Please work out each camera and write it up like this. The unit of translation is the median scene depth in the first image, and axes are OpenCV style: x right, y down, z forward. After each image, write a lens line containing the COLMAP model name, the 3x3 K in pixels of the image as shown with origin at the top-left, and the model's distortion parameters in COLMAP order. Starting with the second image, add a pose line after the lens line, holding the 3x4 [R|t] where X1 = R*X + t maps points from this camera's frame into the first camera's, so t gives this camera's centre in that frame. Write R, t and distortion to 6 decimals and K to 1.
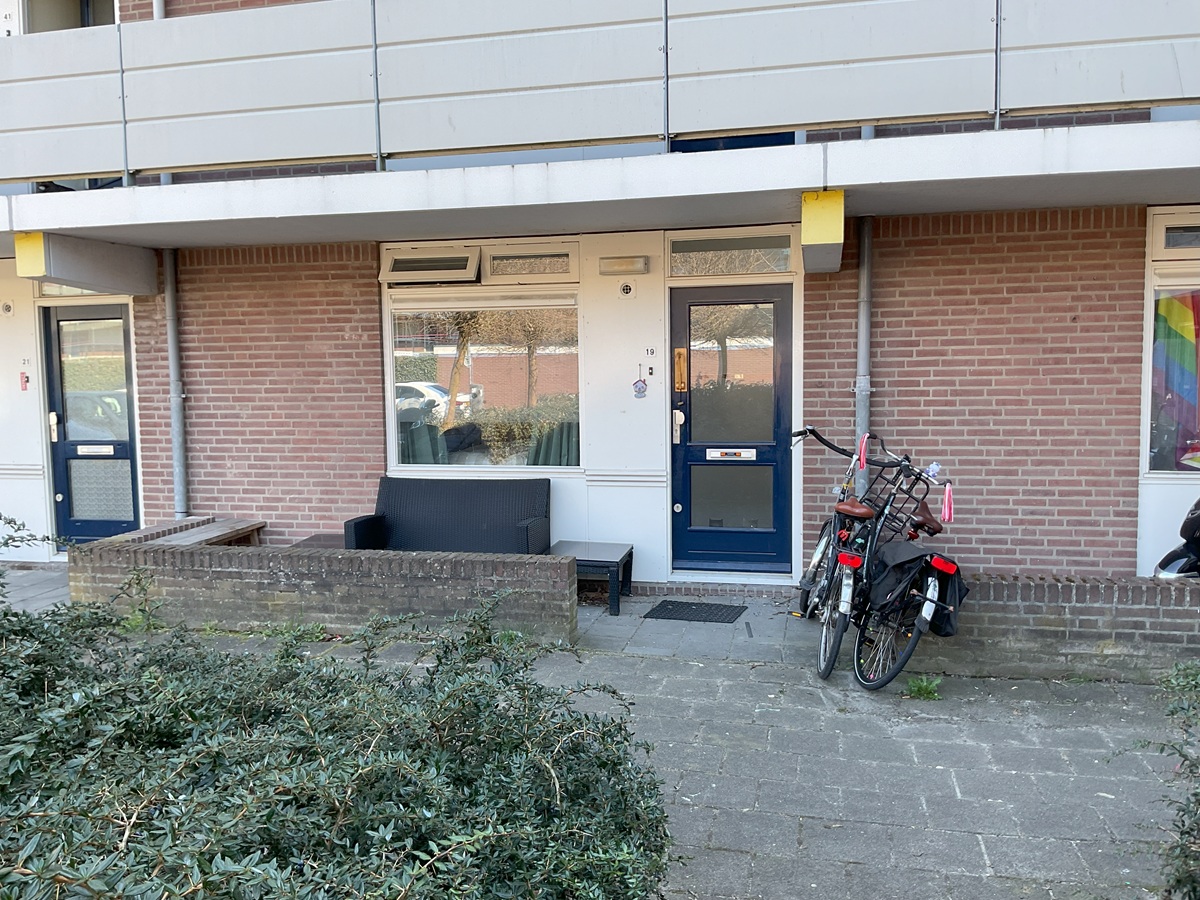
lens RADIAL K [[956.0, 0, 594.9], [0, 956.0, 448.4], [0, 0, 1]] dist [0.027148, -0.045516]
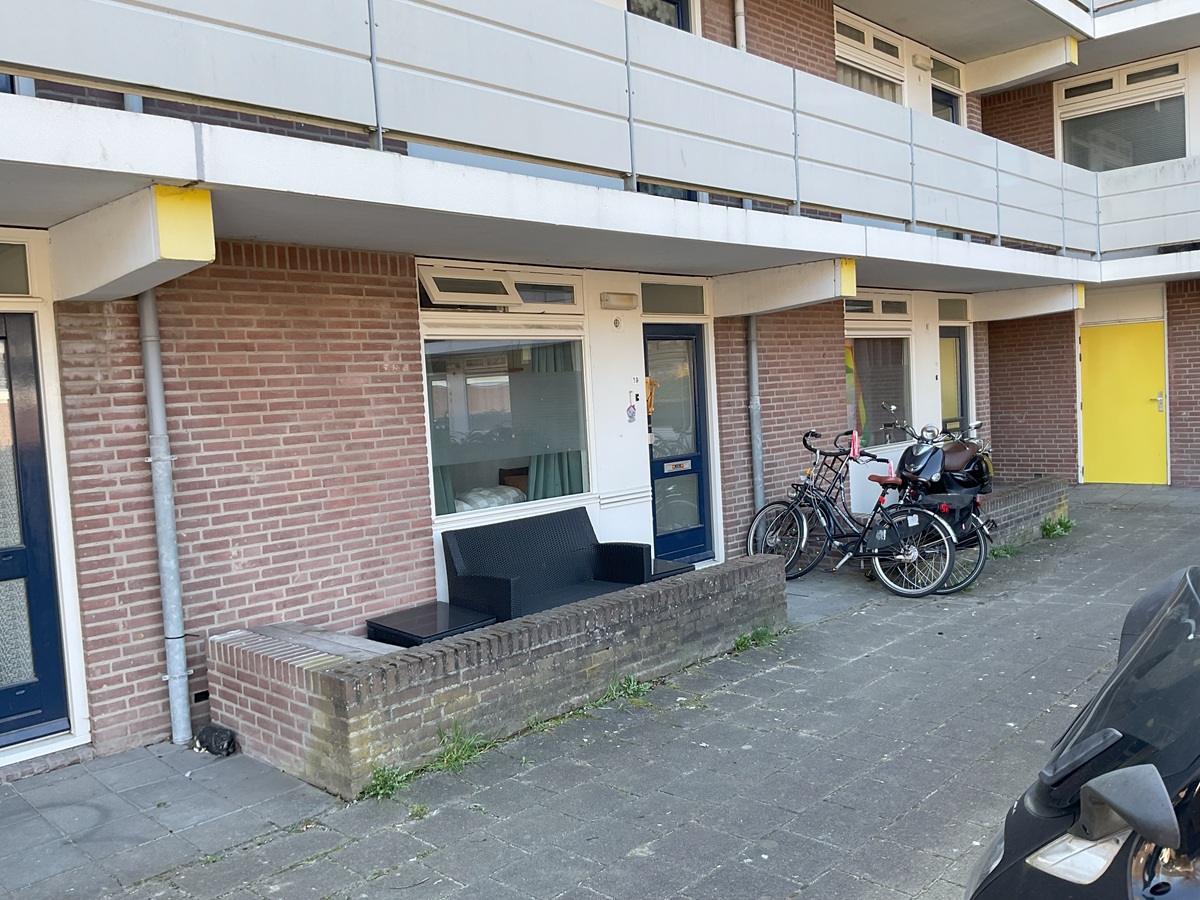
lens RADIAL K [[956.0, 0, 594.7], [0, 956.0, 449.9], [0, 0, 1]] dist [0.027148, -0.045516]
pose [[0.540403, -0.068501, 0.838613, -0.838626], [0.118807, 0.992907, 0.004545, -0.029325], [-0.832977, 0.097177, 0.544708, 0.412709]]
